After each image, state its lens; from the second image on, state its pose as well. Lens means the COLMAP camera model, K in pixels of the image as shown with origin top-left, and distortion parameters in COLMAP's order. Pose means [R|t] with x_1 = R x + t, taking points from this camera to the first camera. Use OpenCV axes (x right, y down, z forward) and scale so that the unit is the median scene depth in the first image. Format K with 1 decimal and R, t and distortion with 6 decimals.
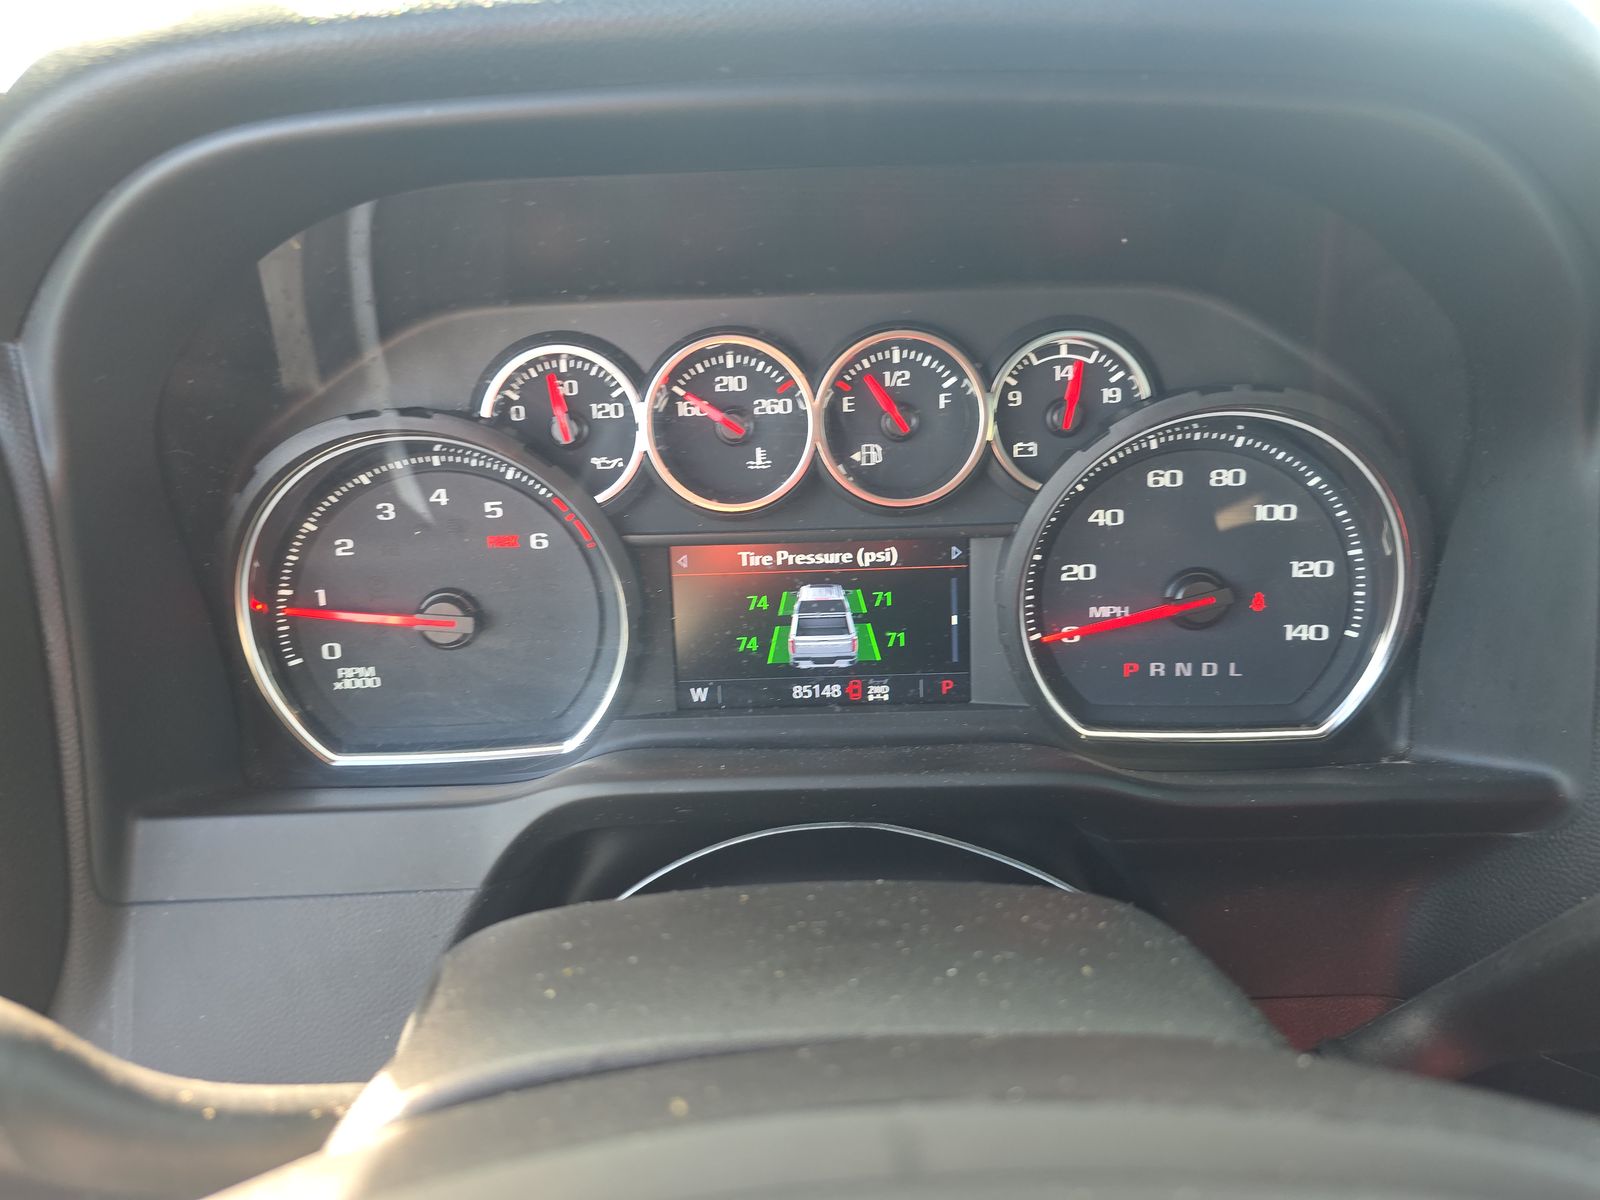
lens RADIAL K [[1090.1, 0, 800.0], [0, 1090.1, 600.0], [0, 0, 1]] dist [0.022910, -0.021005]
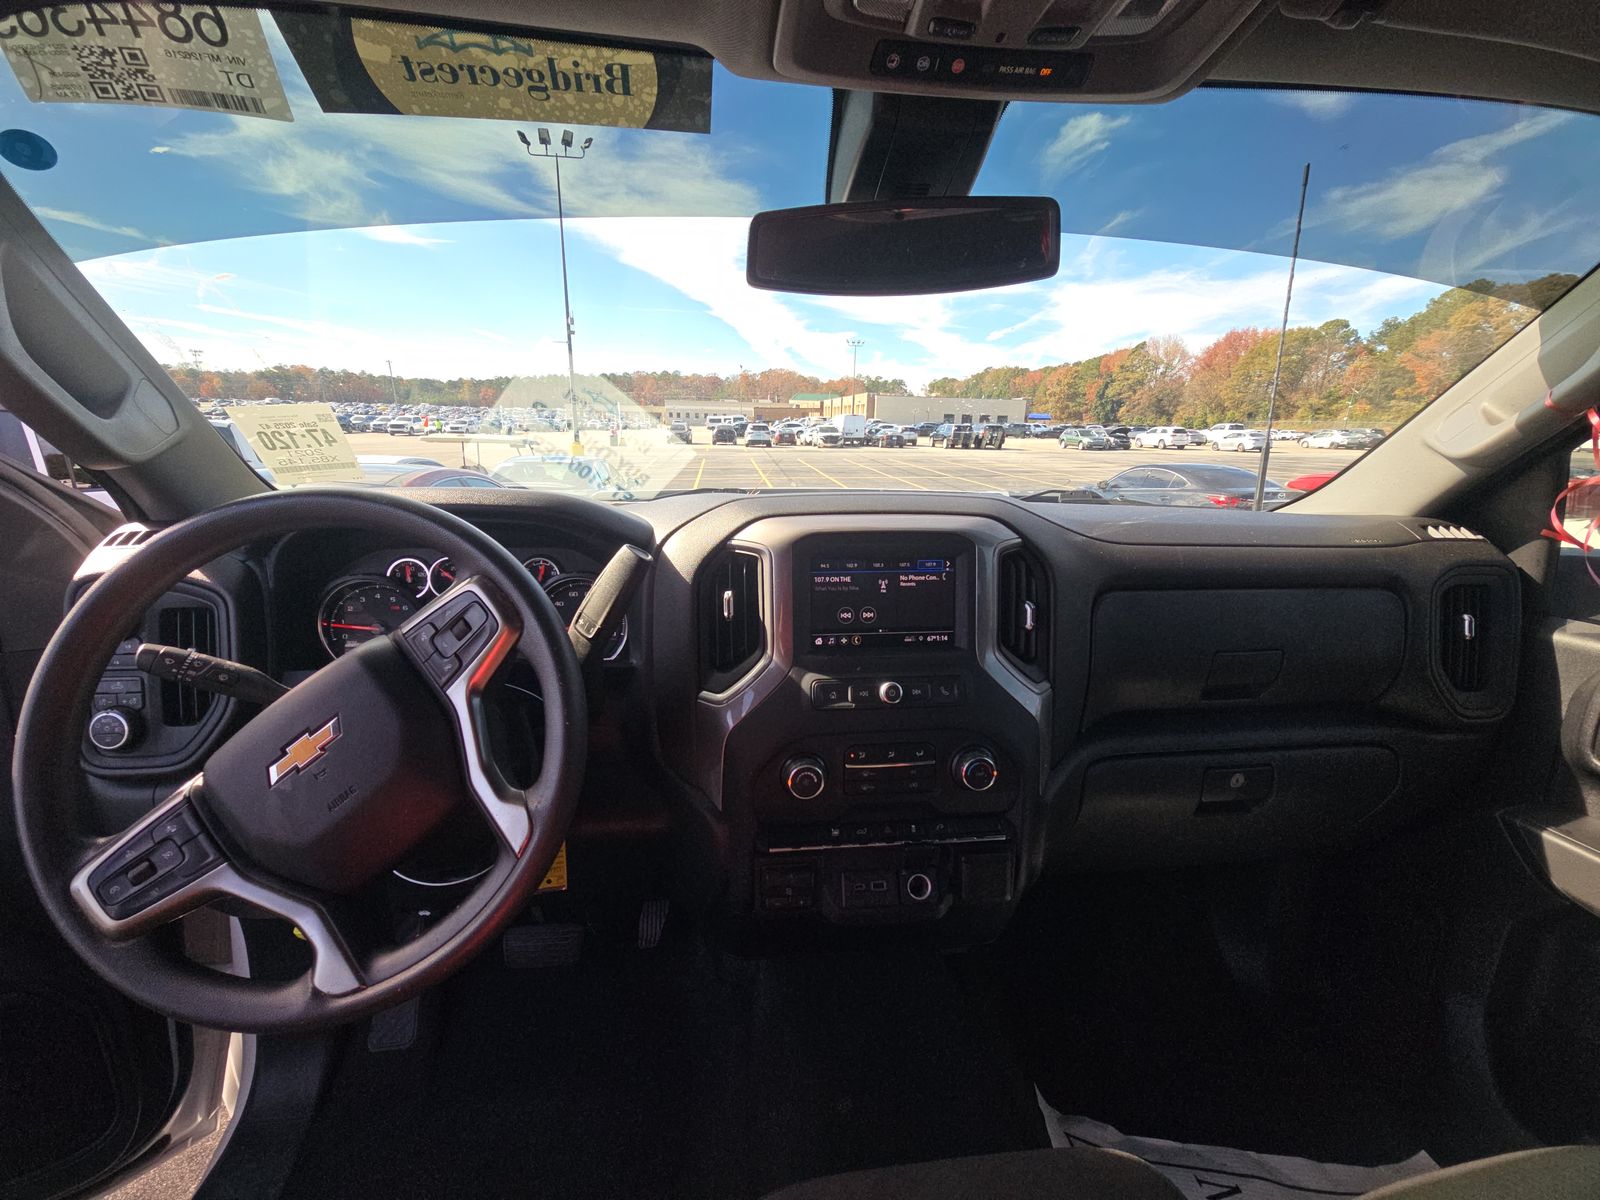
lens RADIAL K [[642.5, 0, 791.0], [0, 642.5, 611.0], [0, 0, 1]] dist [-0.002653, -0.000136]
pose [[0.993955, 0.012746, 0.109049, 0.885559], [-0.000701, 0.993954, -0.109791, 0.208853], [-0.109789, 0.109051, 0.987955, -1.406259]]
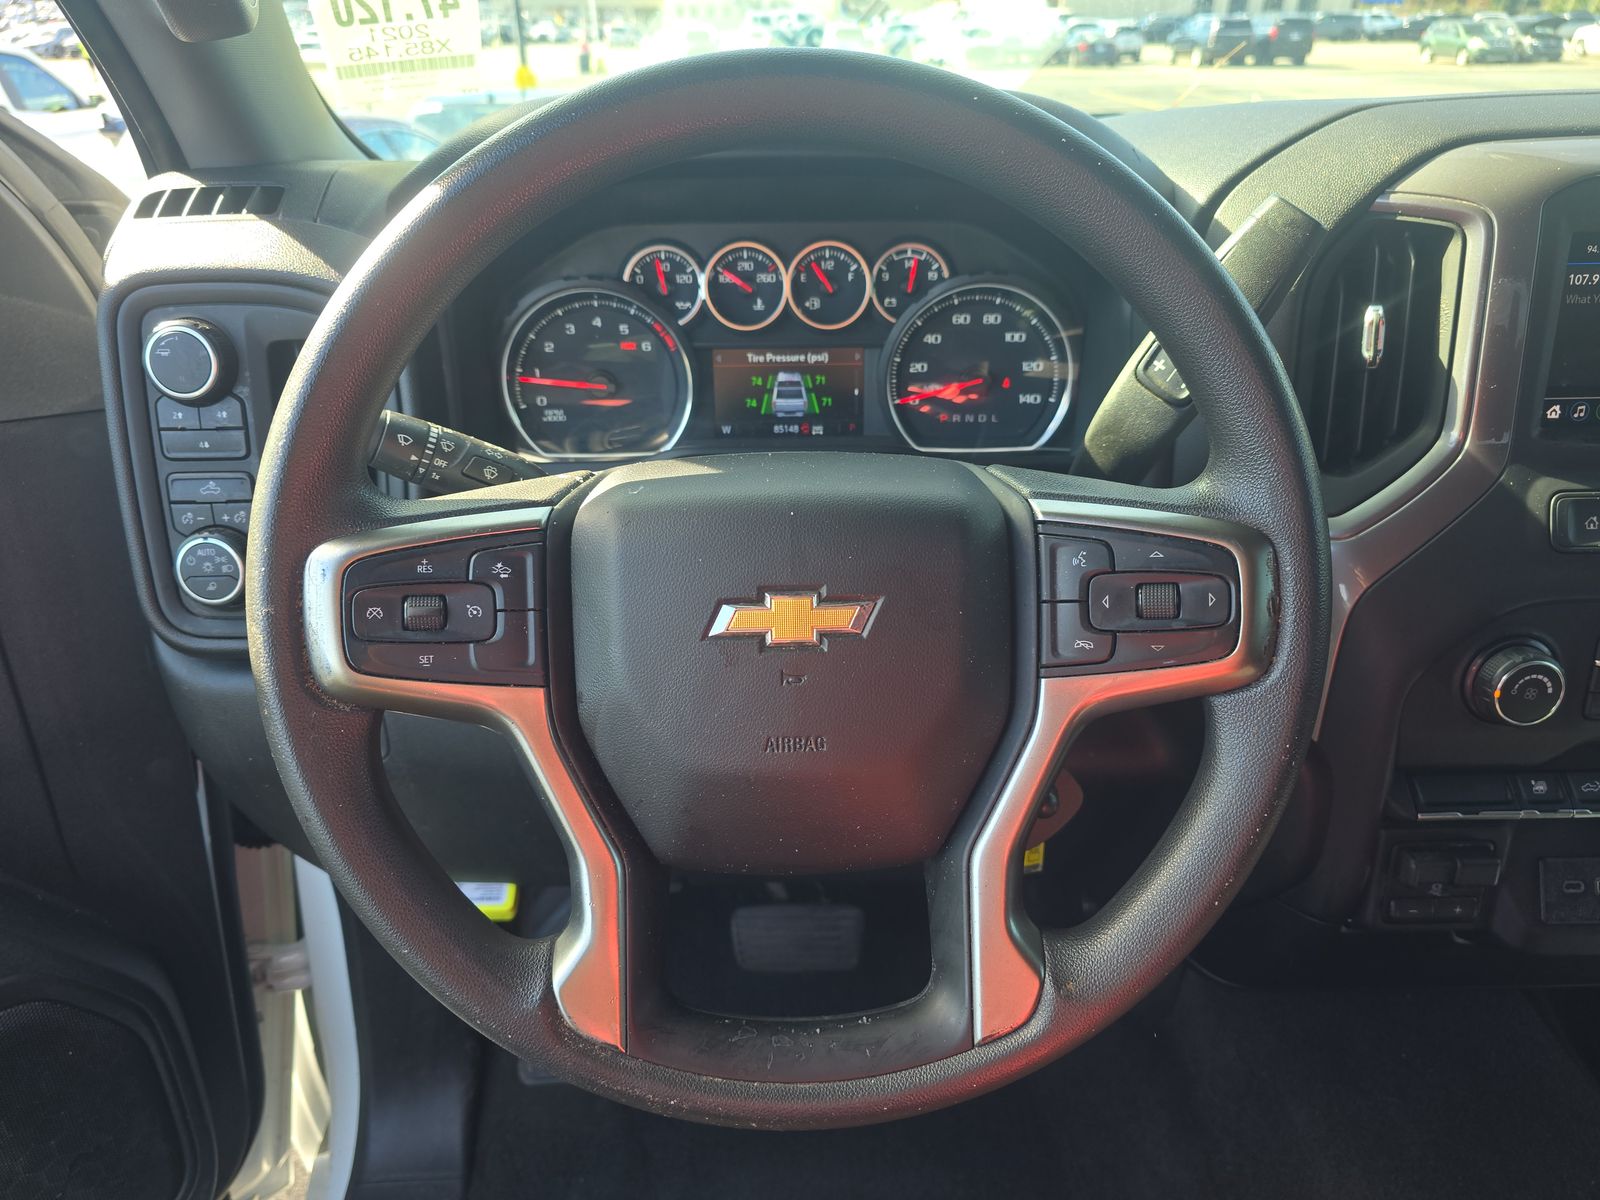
lens RADIAL K [[1090.1, 0, 800.0], [0, 1090.1, 600.0], [0, 0, 1]] dist [0.022910, -0.021005]
pose [[0.999502, 0.009582, 0.030056, -0.017047], [-0.012248, 0.995883, 0.089816, 0.231391], [-0.029071, -0.090139, 0.995505, -1.057922]]
